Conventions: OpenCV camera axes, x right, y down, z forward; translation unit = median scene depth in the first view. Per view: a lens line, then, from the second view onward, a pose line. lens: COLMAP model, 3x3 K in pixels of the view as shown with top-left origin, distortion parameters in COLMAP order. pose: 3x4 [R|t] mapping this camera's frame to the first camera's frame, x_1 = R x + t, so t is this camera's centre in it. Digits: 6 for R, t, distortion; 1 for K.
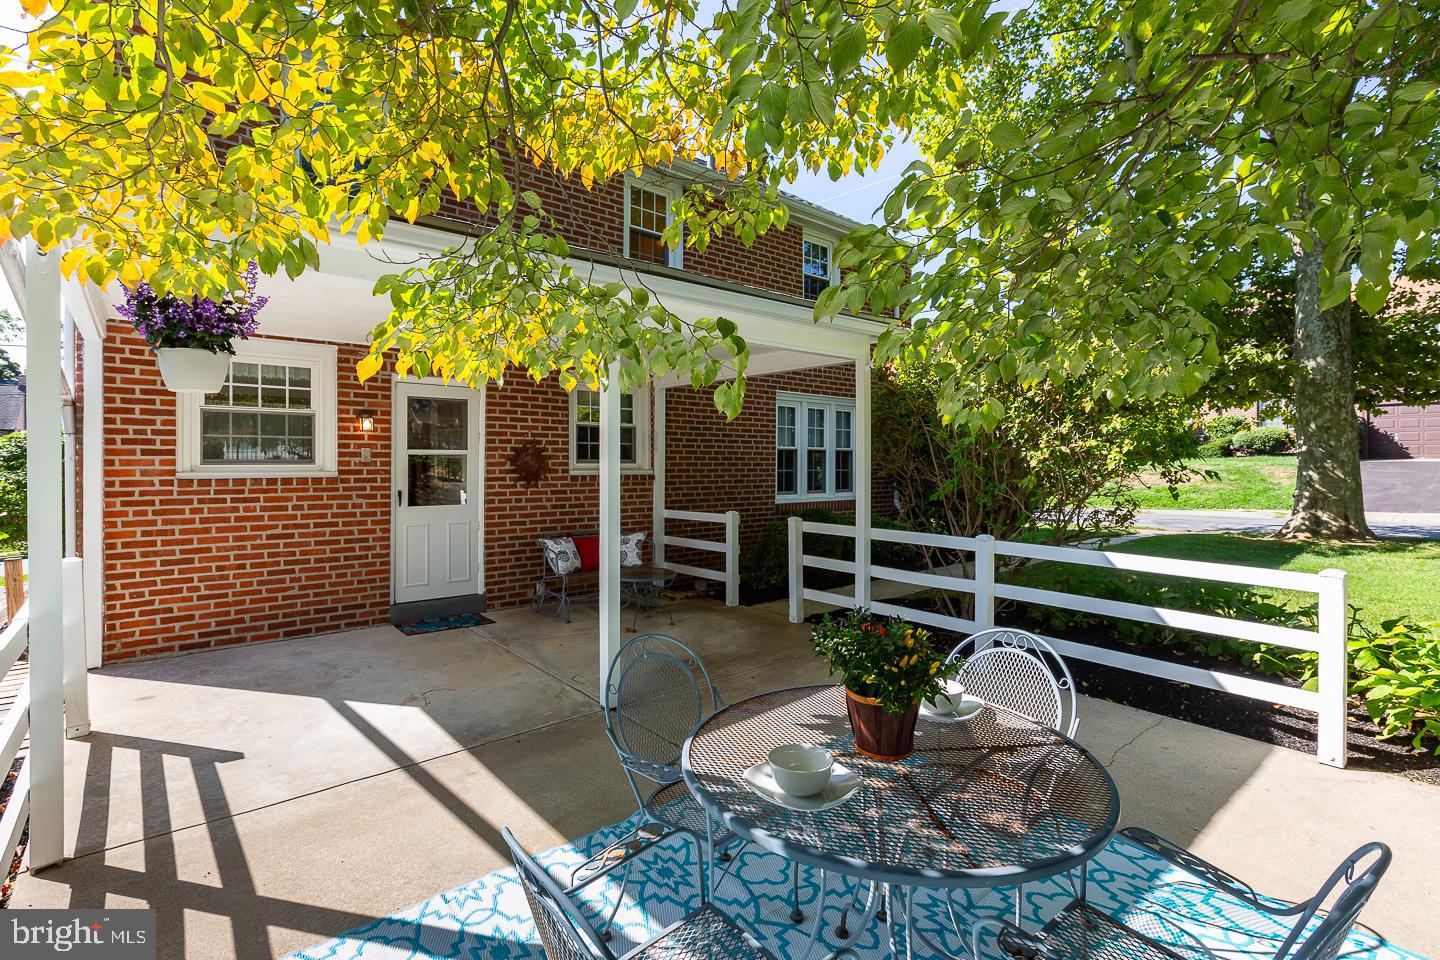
lens RADIAL K [[676.9, 0, 720.0], [0, 676.9, 480.0], [0, 0, 1]] dist [-0.000020, 0.000058]
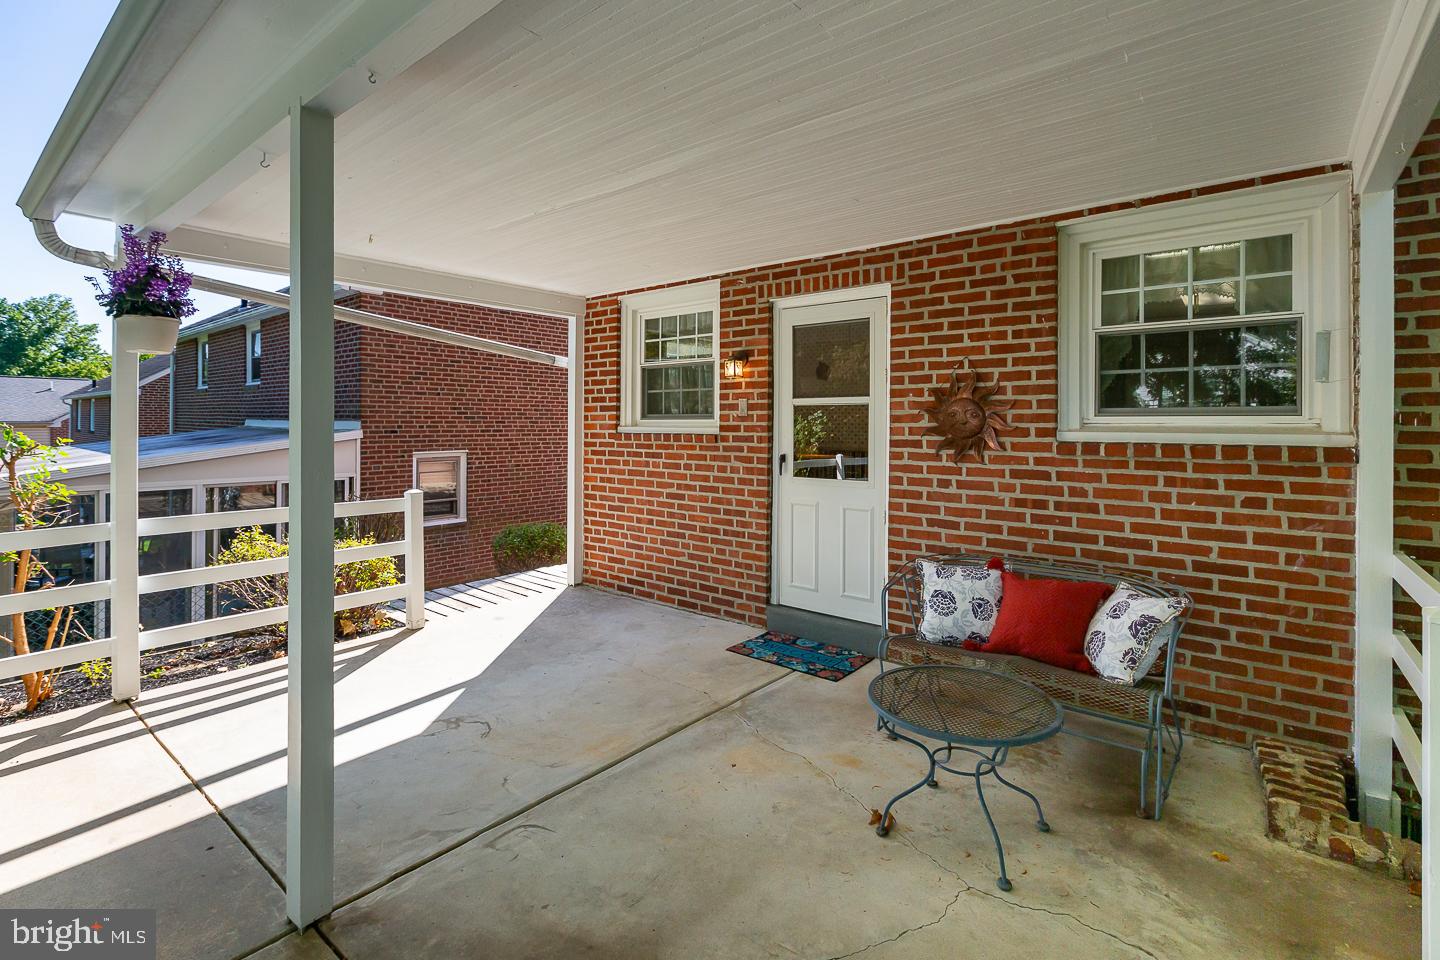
lens RADIAL K [[657.7, 0, 719.0], [0, 657.7, 427.2], [0, 0, 1]] dist [-0.001437, -0.000323]
pose [[0.181912, -0.001456, -0.983314, 0.210520], [-0.033958, 0.999393, -0.007762, -0.005762], [0.982728, 0.034803, 0.181752, 0.744505]]
